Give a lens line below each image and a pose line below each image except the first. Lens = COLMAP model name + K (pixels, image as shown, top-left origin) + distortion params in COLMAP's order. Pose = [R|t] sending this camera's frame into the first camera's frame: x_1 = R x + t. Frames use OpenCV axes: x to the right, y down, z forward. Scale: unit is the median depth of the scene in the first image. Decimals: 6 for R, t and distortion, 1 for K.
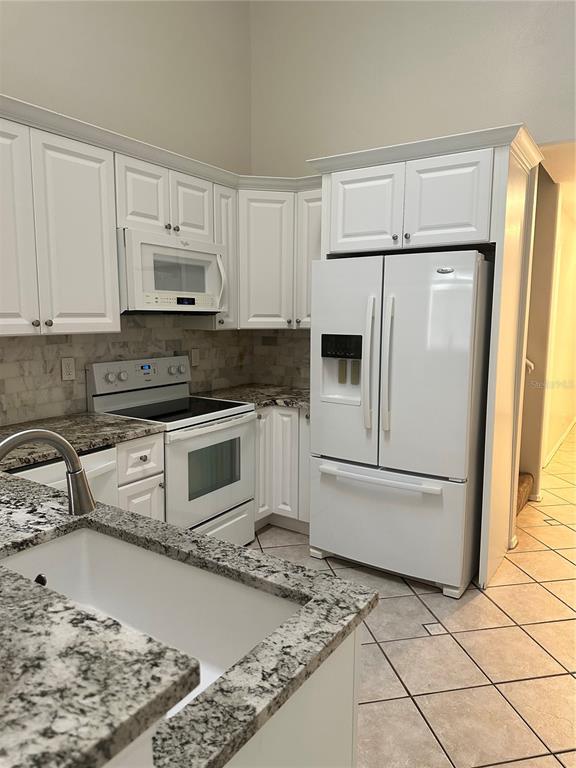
lens RADIAL K [[523.0, 0, 283.6], [0, 523.0, 383.9], [0, 0, 1]] dist [0.125852, -0.192282]
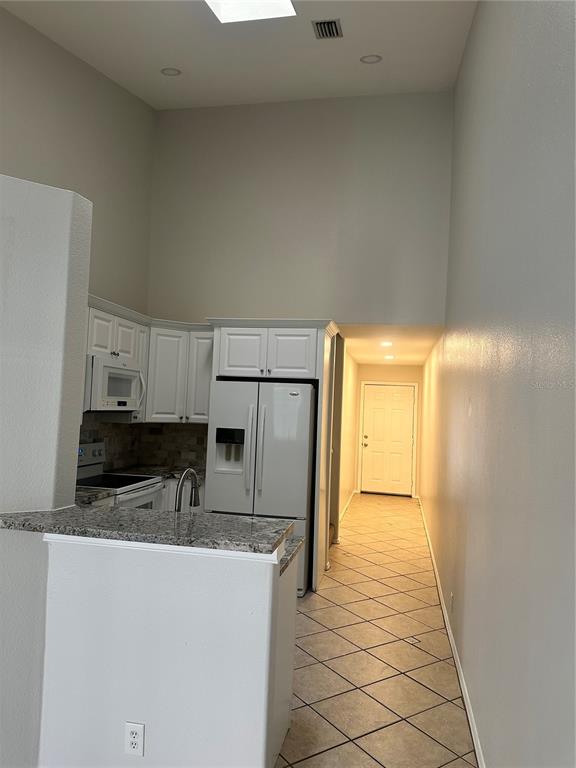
lens RADIAL K [[523.0, 0, 283.6], [0, 523.0, 383.9], [0, 0, 1]] dist [0.125852, -0.192282]
pose [[0.928239, 0.047502, 0.368938, -0.327286], [0.015179, 0.986150, -0.165160, 0.035608], [-0.371674, 0.158908, 0.914662, -0.511928]]
